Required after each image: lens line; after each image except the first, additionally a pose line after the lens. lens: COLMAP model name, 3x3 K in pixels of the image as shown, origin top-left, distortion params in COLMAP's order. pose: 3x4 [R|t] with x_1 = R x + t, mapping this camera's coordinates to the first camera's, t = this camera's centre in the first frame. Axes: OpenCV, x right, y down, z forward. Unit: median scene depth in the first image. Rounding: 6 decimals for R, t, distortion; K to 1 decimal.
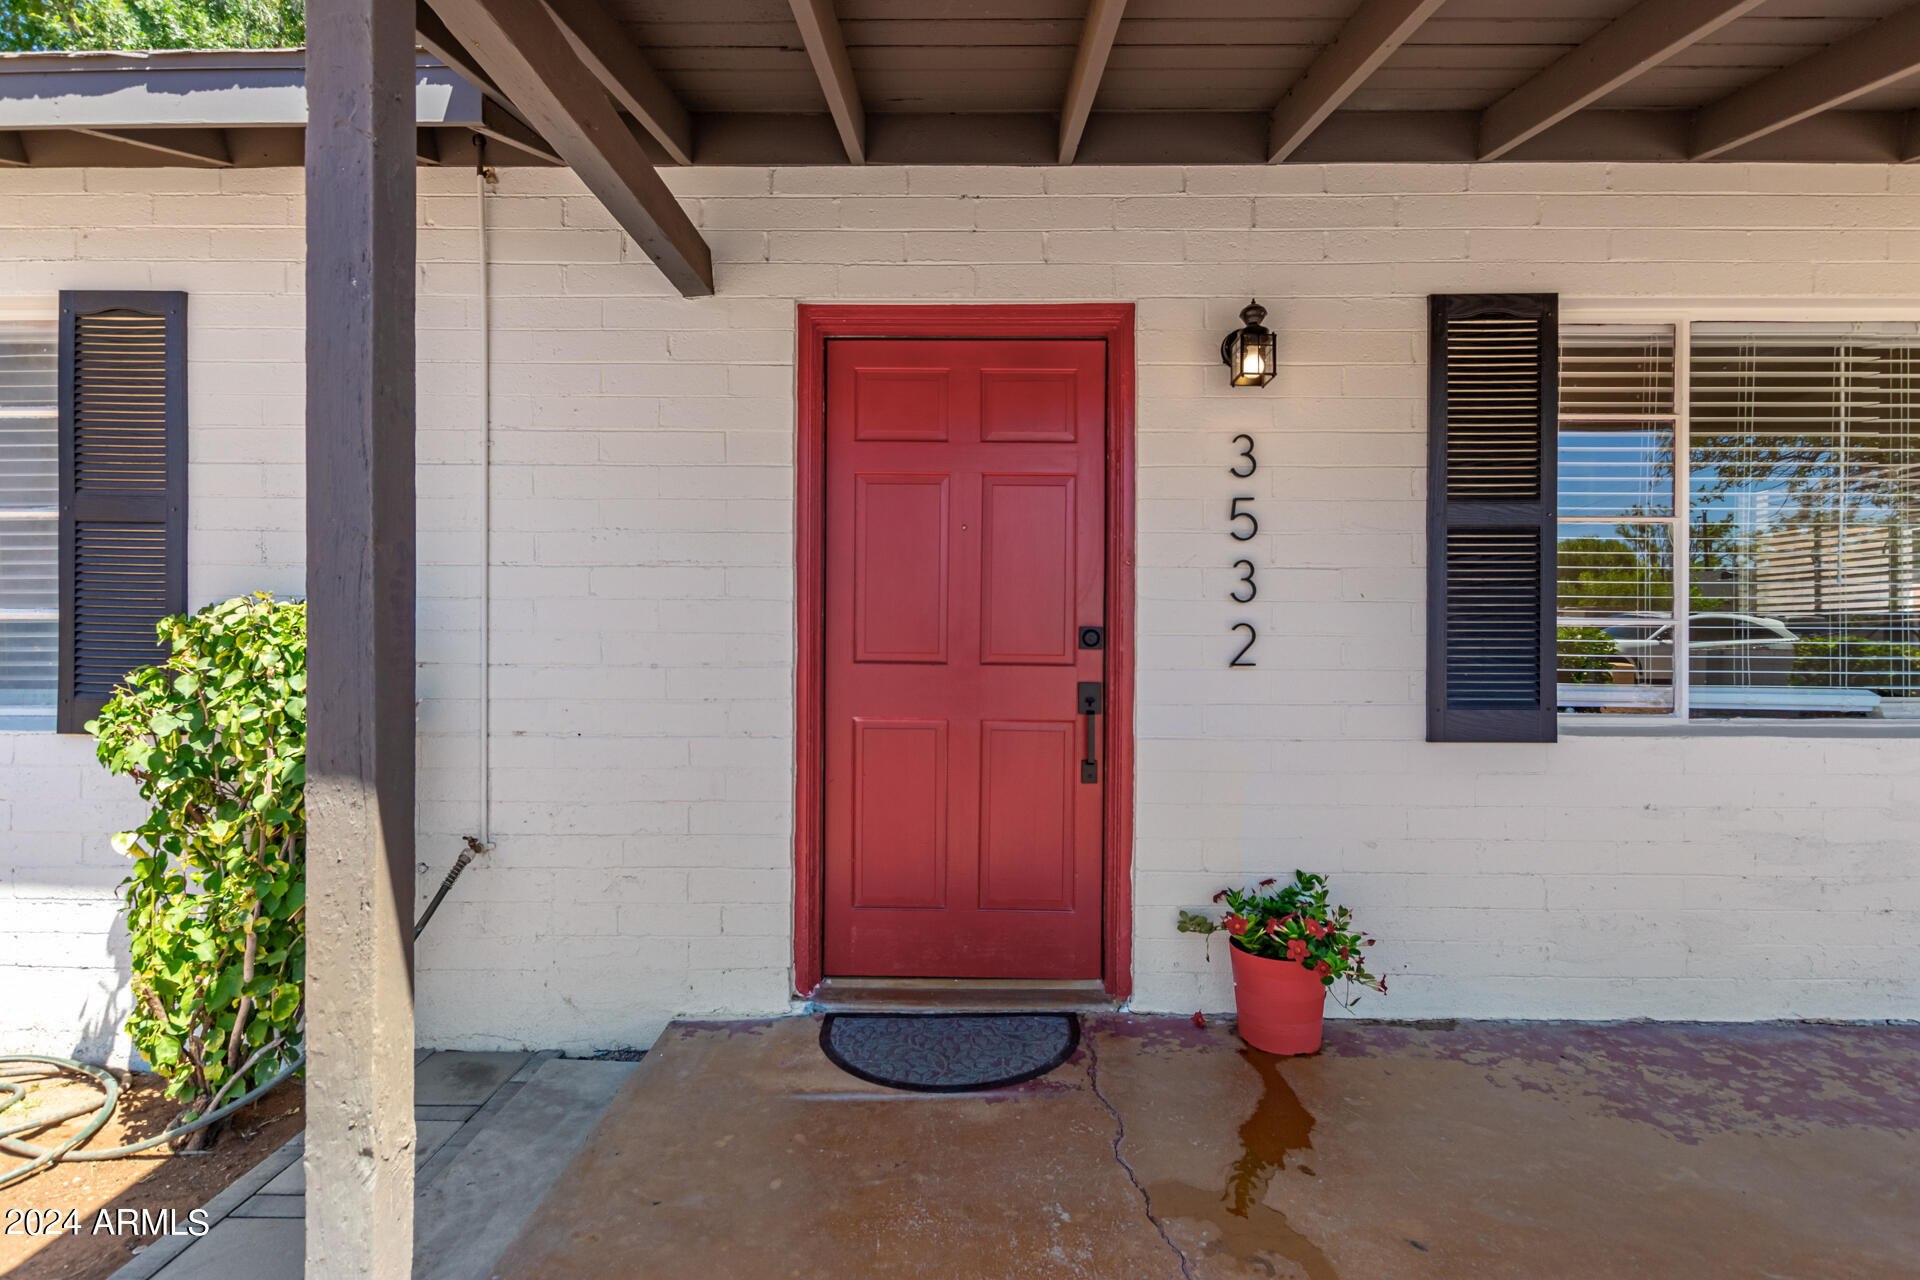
lens RADIAL K [[897.6, 0, 962.5], [0, 897.6, 633.2], [0, 0, 1]] dist [-0.001775, -0.000143]
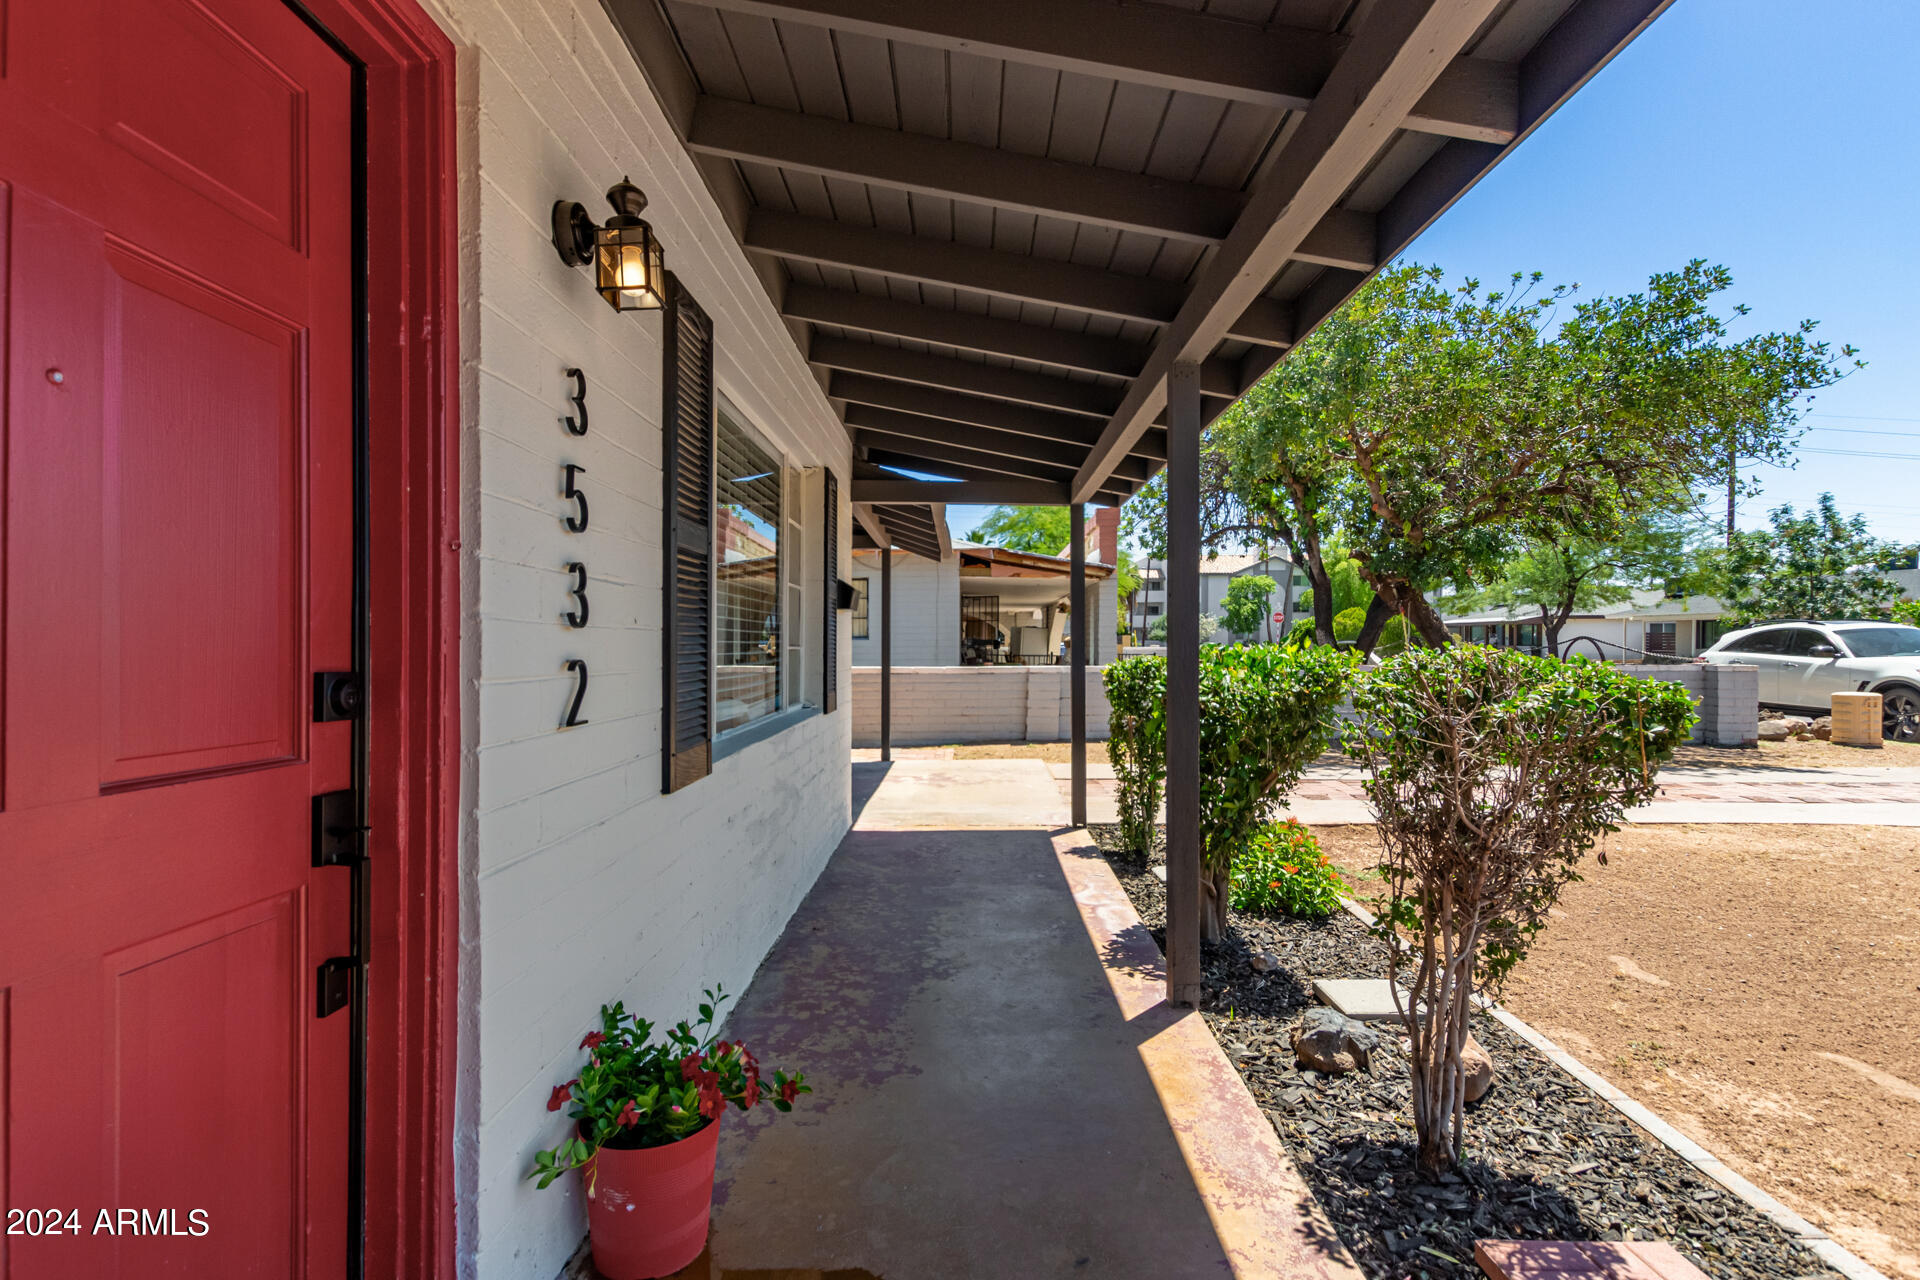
lens RADIAL K [[897.6, 0, 958.4], [0, 897.6, 646.6], [0, 0, 1]] dist [-0.001775, -0.000143]
pose [[0.007778, -0.002846, 0.999966, -0.333509], [0.003971, 0.999988, 0.002815, -0.020976], [-0.999962, 0.003949, 0.007789, 0.711293]]
